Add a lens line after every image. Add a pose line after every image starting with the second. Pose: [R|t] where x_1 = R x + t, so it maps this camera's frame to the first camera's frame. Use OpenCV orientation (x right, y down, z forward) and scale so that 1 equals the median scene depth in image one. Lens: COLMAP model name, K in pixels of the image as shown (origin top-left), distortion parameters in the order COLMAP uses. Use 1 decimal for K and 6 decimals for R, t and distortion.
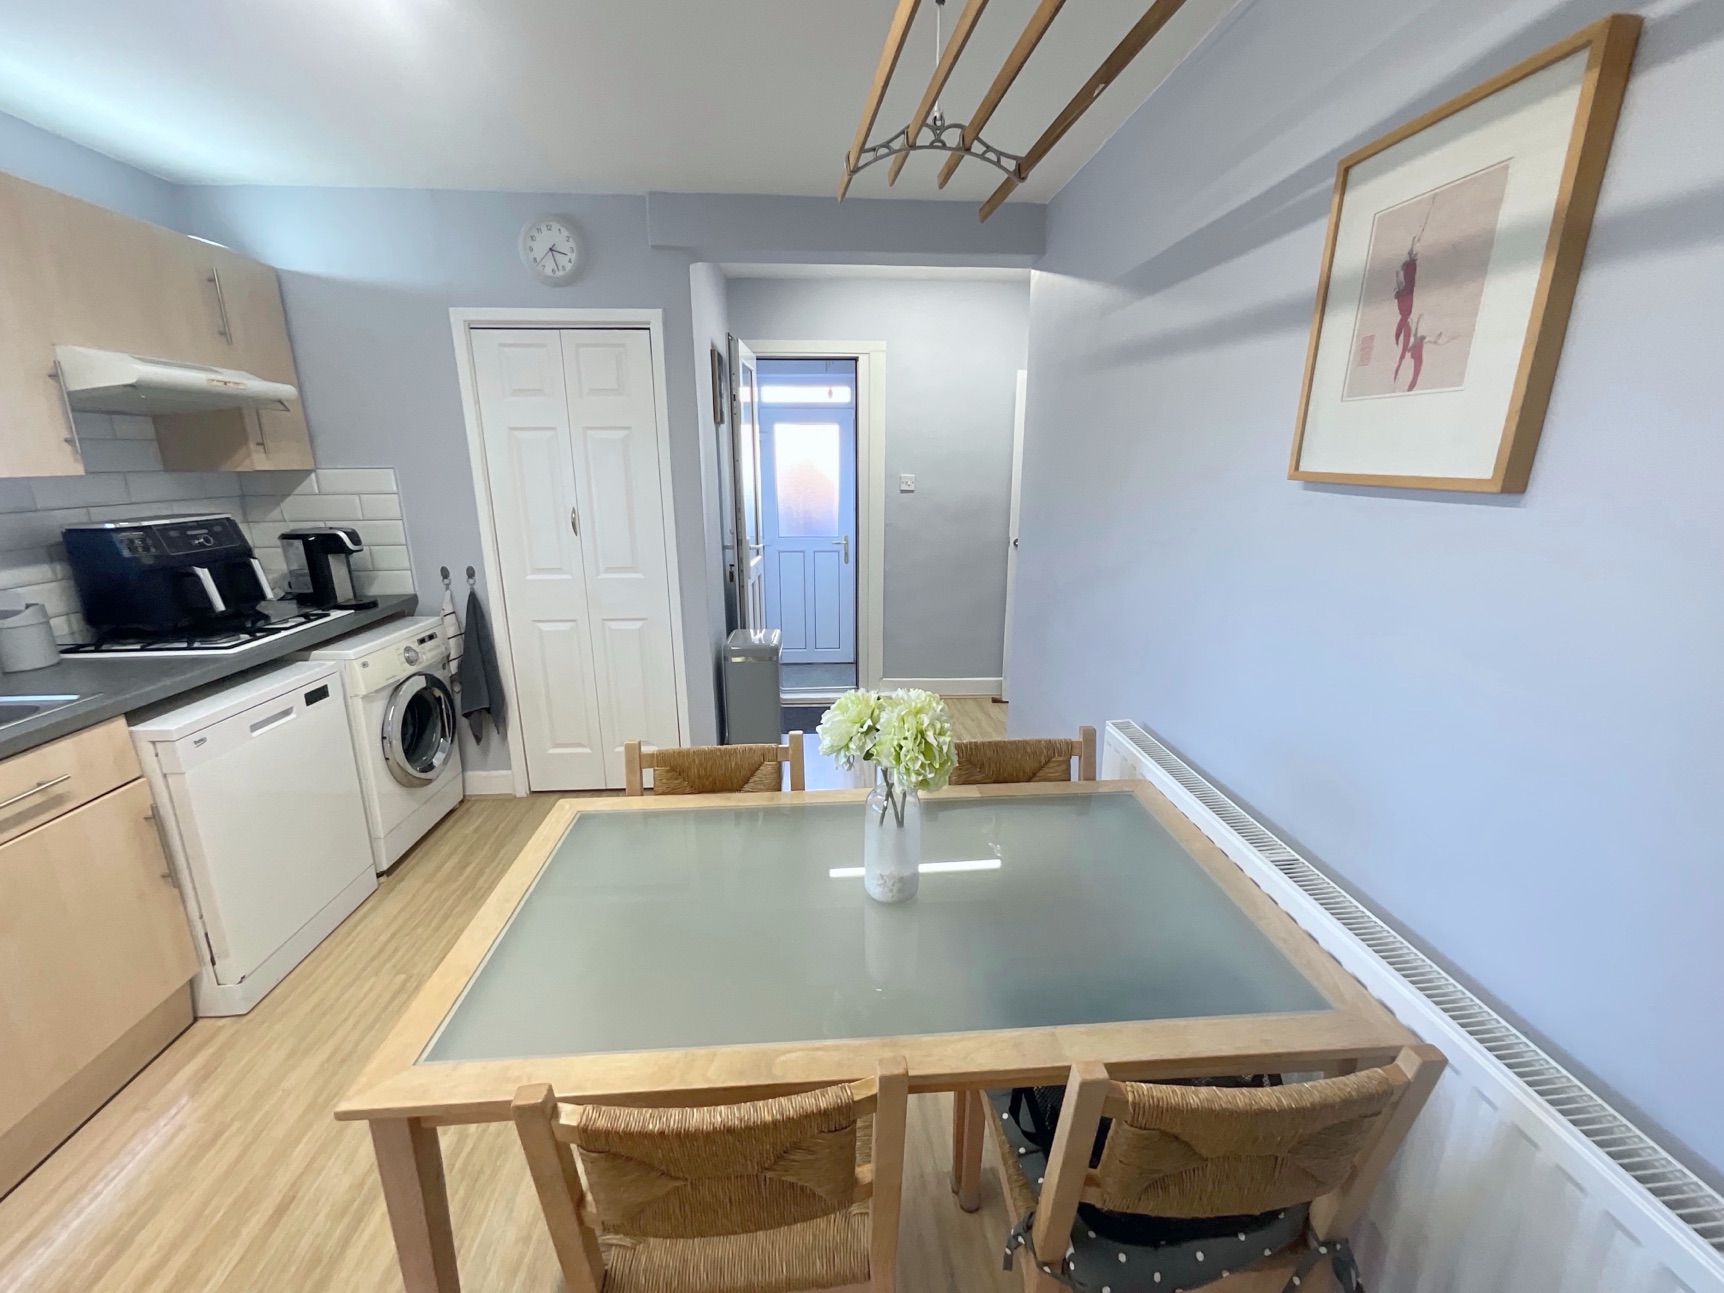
lens RADIAL K [[703.2, 0, 860.9], [0, 703.2, 643.7], [0, 0, 1]] dist [0.001872, 0.000502]
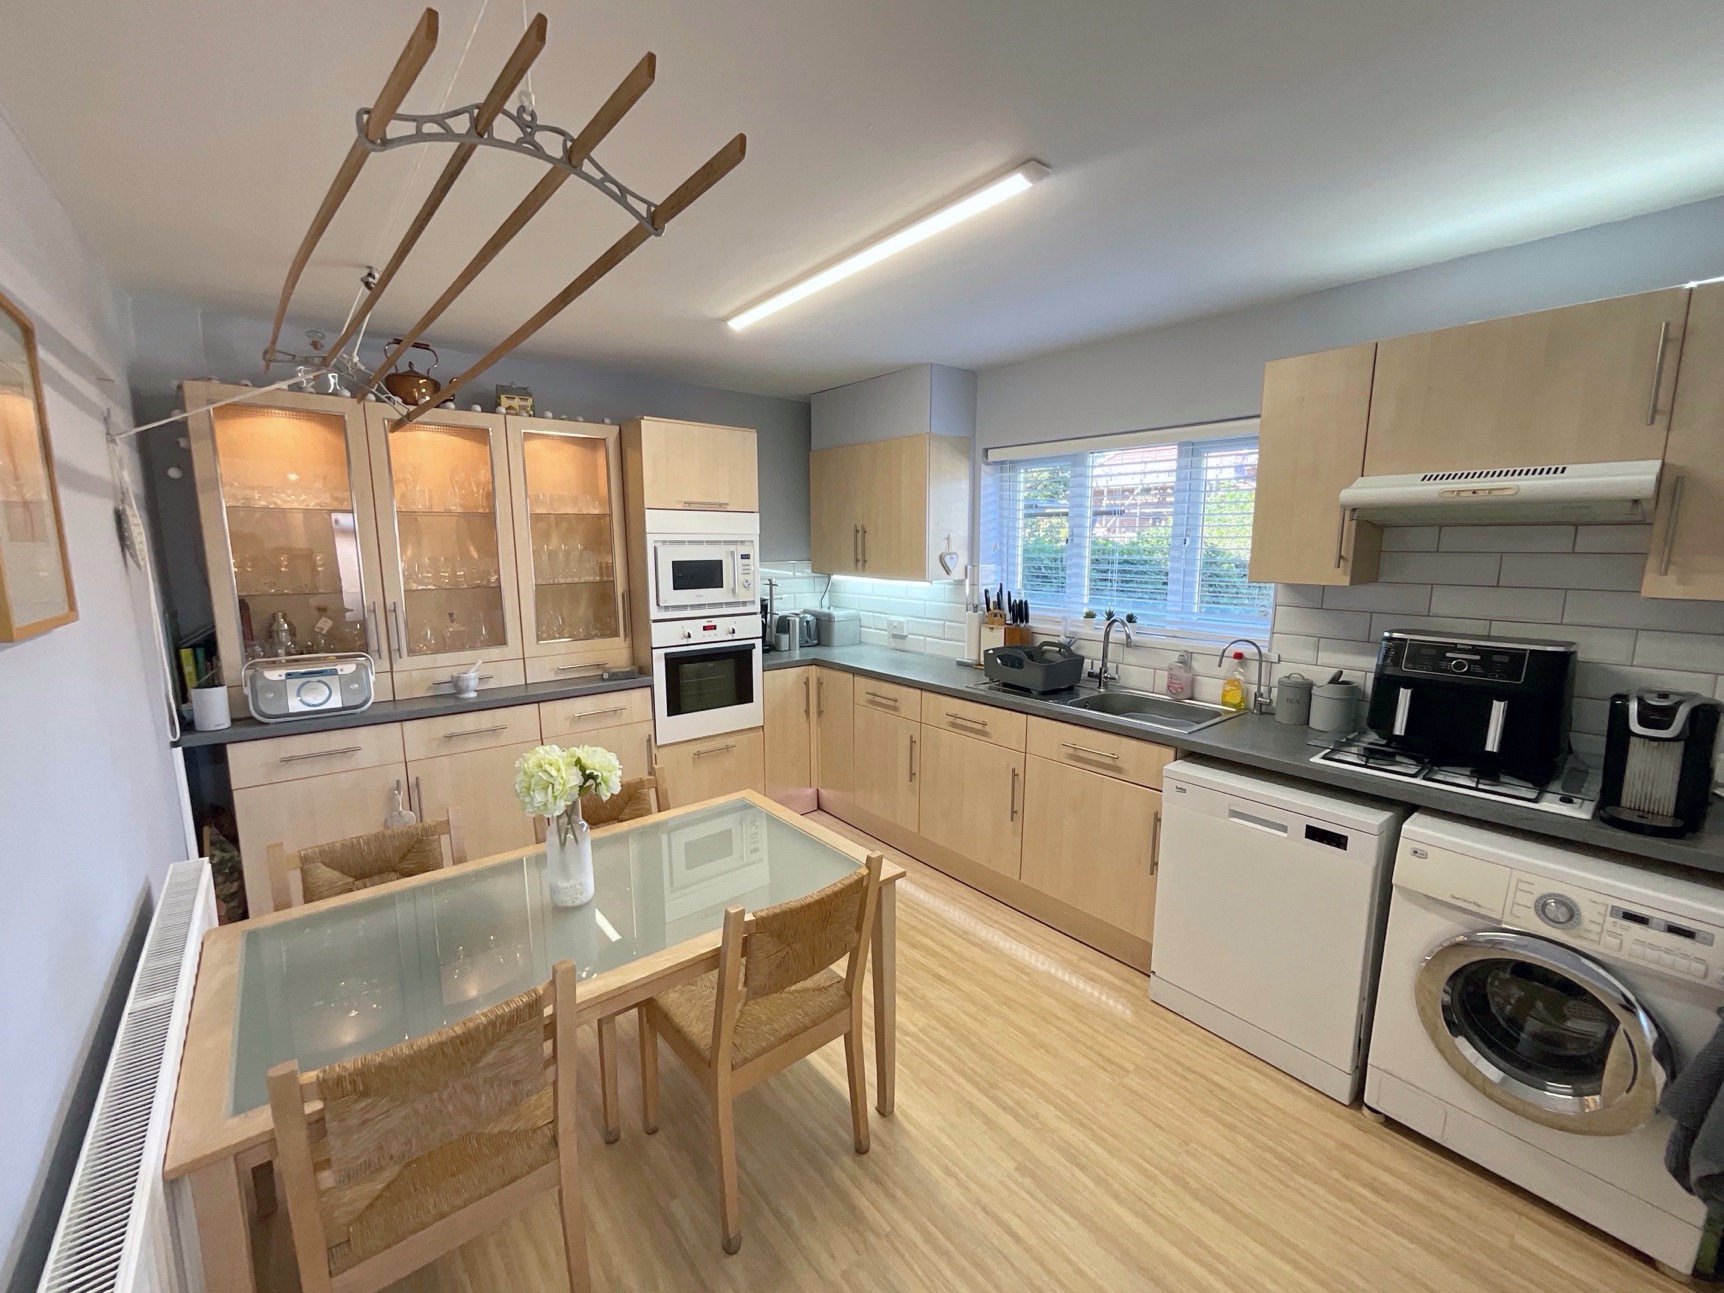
lens RADIAL K [[700.1, 0, 861.1], [0, 700.1, 645.6], [0, 0, 1]] dist [-0.002522, 0.001282]
pose [[-0.813486, 0.090031, -0.574573, 0.187515], [-0.146840, 0.924142, 0.352704, -0.378636], [0.562741, 0.371291, -0.738556, 1.248423]]
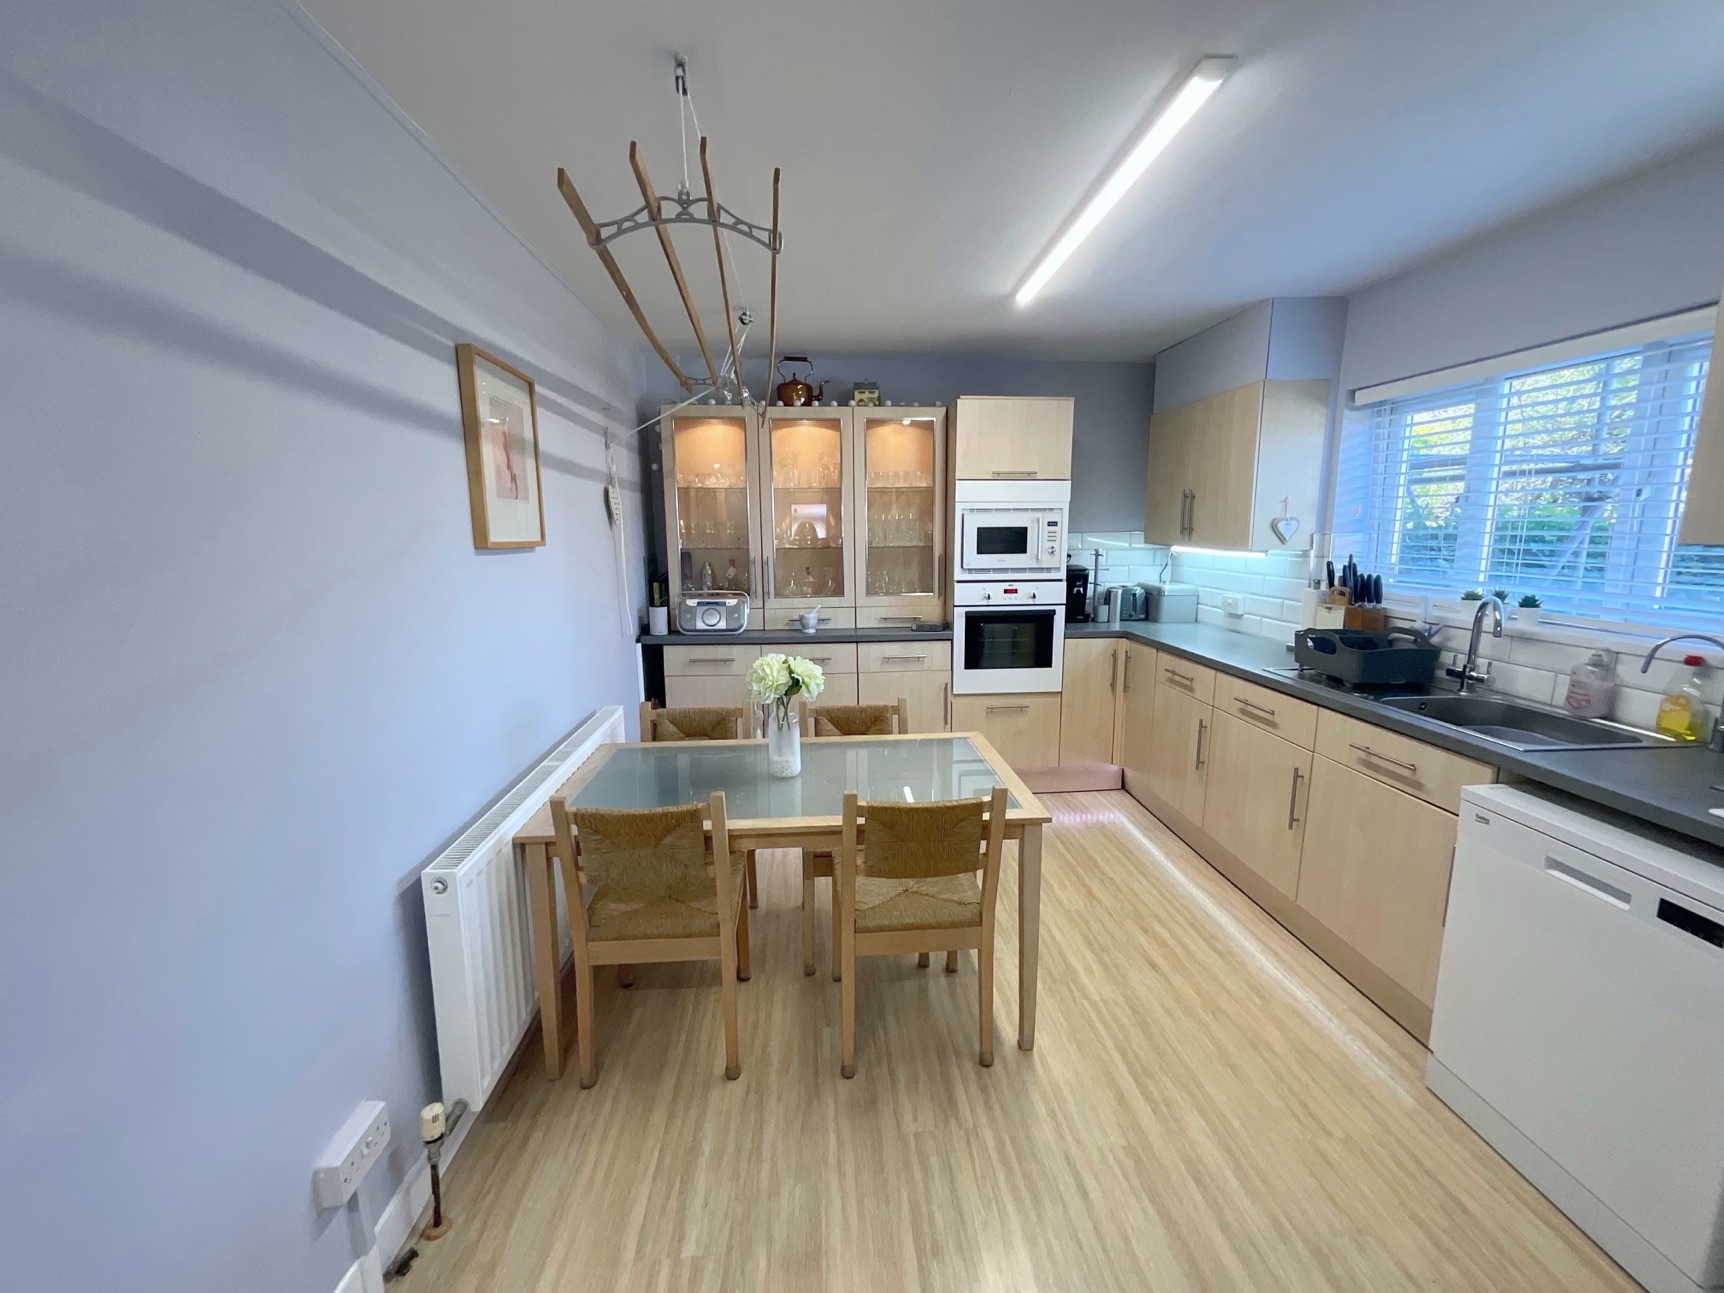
lens RADIAL K [[700.1, 0, 861.1], [0, 700.1, 645.6], [0, 0, 1]] dist [-0.002522, 0.001282]
pose [[-0.999945, 0.010323, -0.001639, -0.087102], [0.008706, 0.909358, 0.415923, -0.389582], [0.005784, 0.415886, -0.909399, 1.451265]]
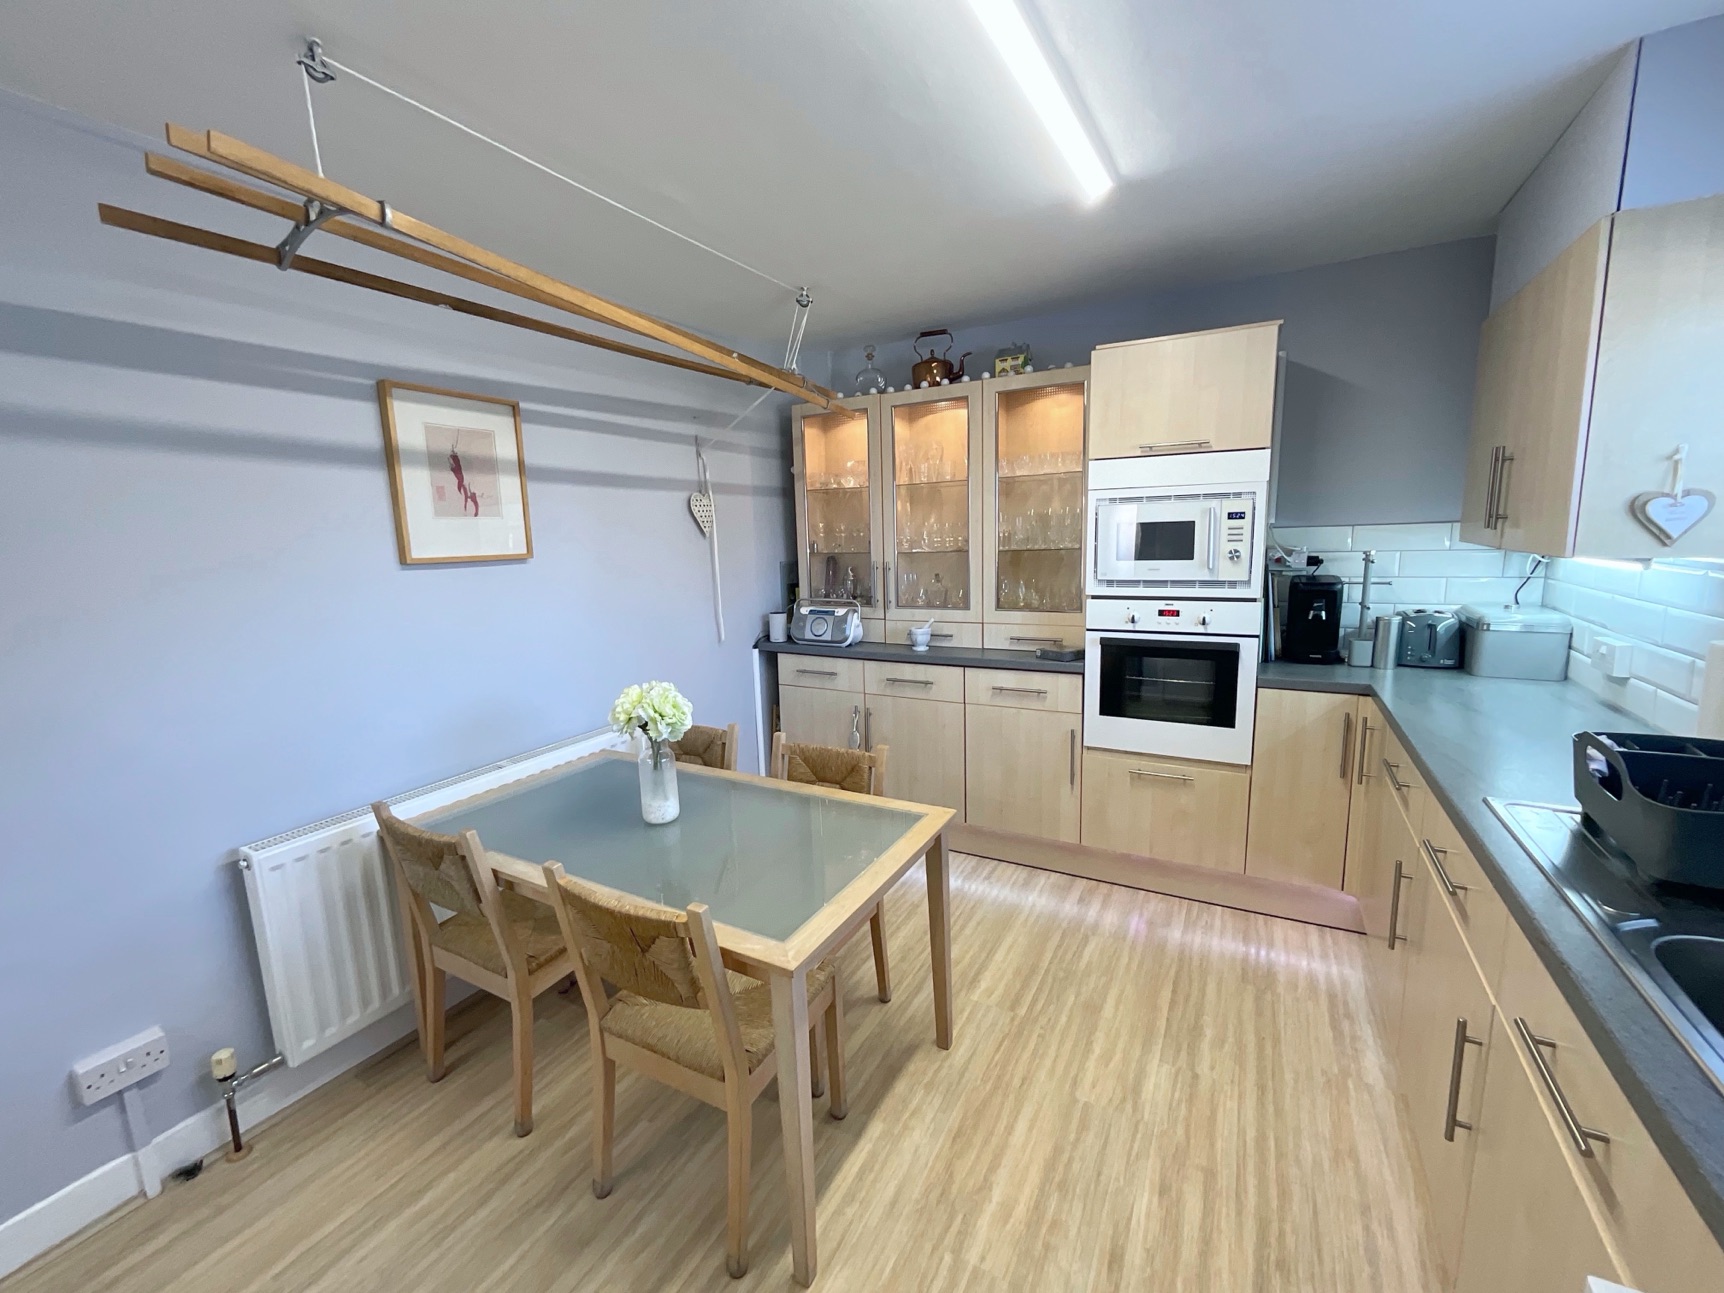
lens RADIAL K [[700.1, 0, 861.1], [0, 700.1, 645.6], [0, 0, 1]] dist [-0.002522, 0.001282]
pose [[-0.835620, -0.059576, 0.546068, -0.670302], [0.176375, 0.912364, 0.369437, -0.284284], [-0.520222, 0.405022, -0.751882, 1.050382]]
